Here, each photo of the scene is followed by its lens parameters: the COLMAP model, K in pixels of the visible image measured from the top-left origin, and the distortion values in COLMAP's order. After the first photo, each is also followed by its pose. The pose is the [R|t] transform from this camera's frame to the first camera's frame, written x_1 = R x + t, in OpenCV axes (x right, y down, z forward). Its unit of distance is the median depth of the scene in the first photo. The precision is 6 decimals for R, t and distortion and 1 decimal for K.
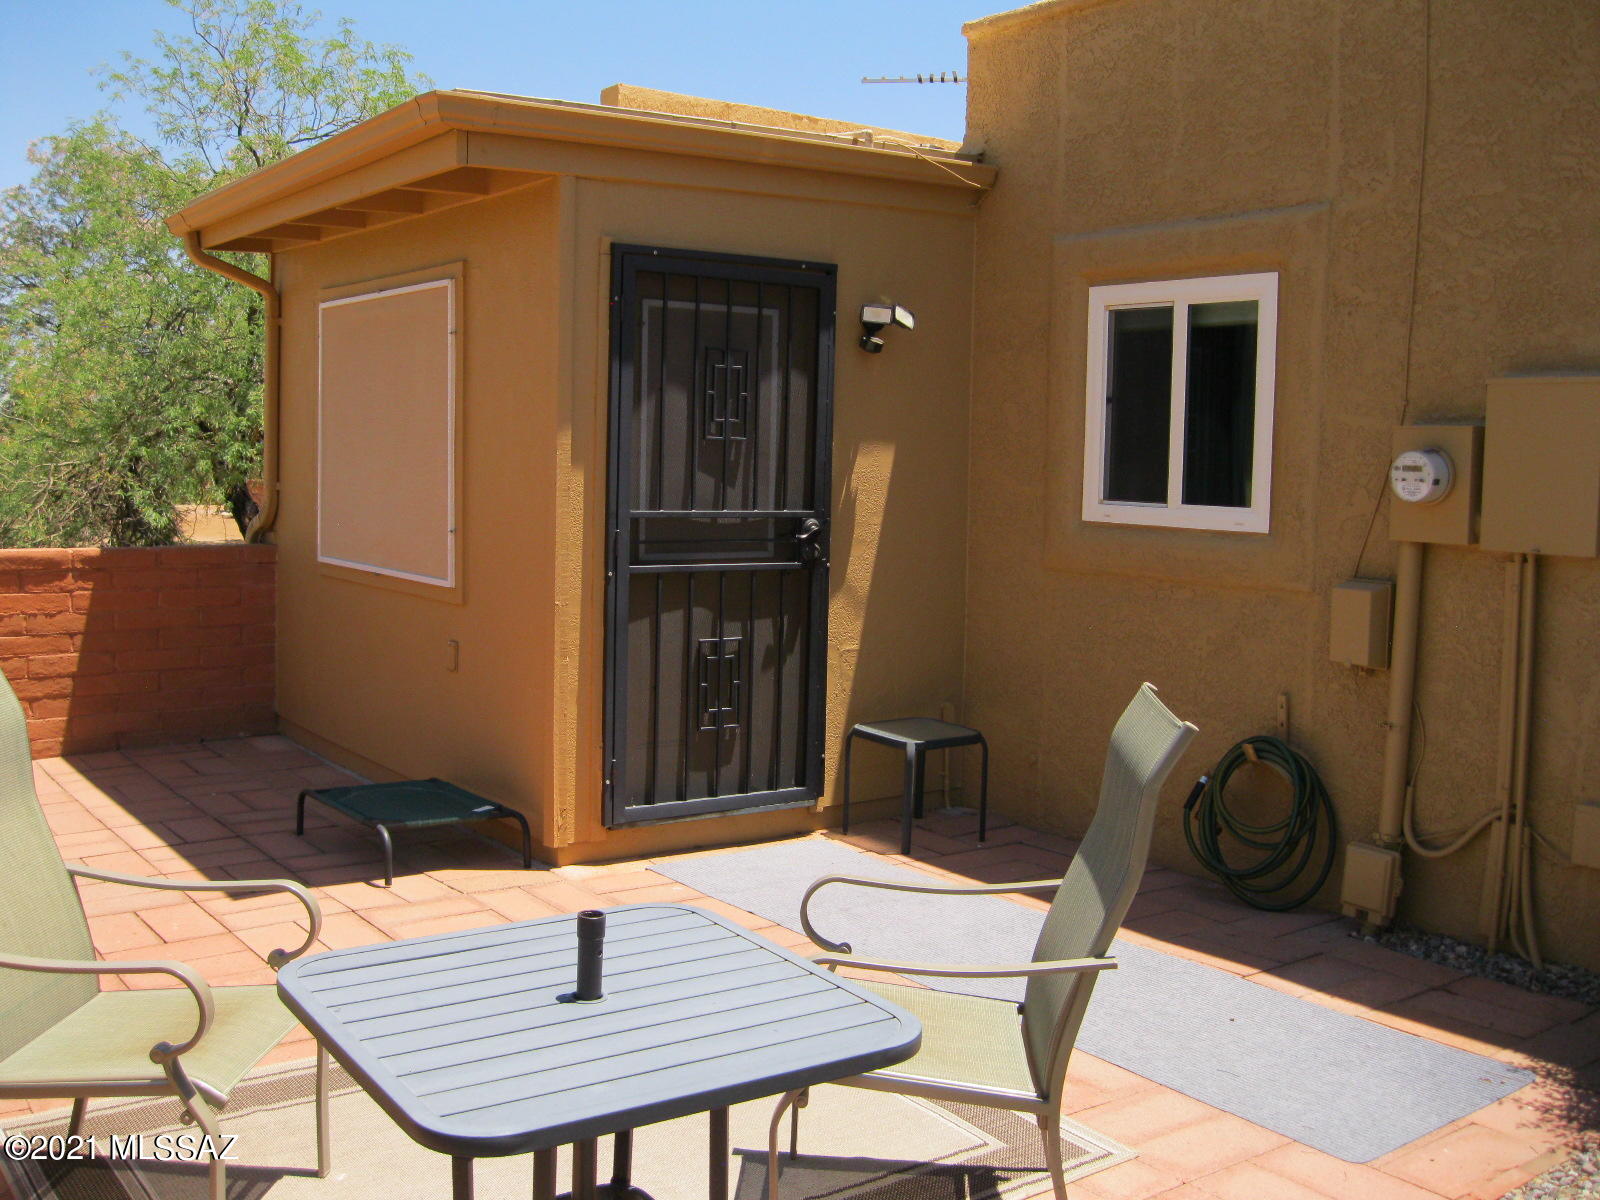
lens RADIAL K [[1627.1, 0, 806.6], [0, 1627.1, 596.4], [0, 0, 1]] dist [-0.137232, 0.078677]
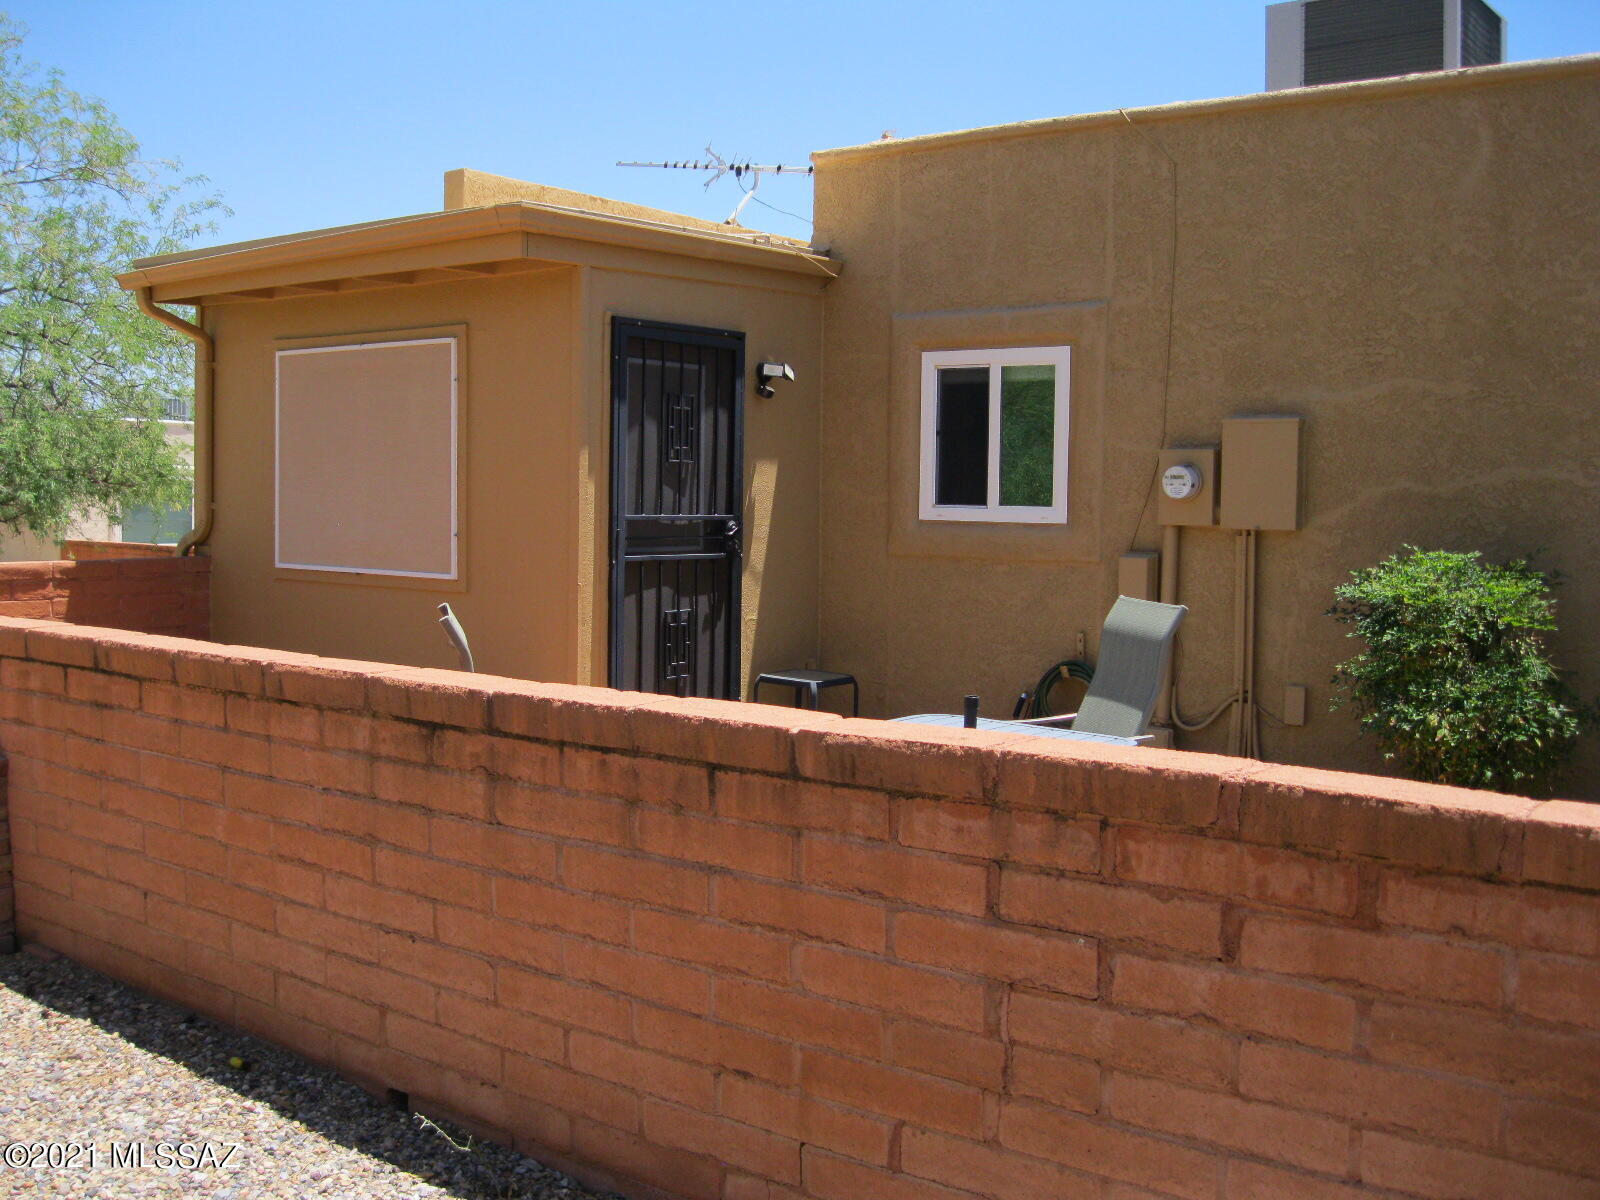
lens RADIAL K [[1645.4, 0, 801.4], [0, 1645.4, 619.3], [0, 0, 1]] dist [-0.119476, -0.003074]
pose [[0.954546, -0.030473, 0.296502, -0.376049], [0.032982, 0.999450, -0.003463, 0.043567], [-0.296233, 0.013085, 0.955026, -0.343106]]
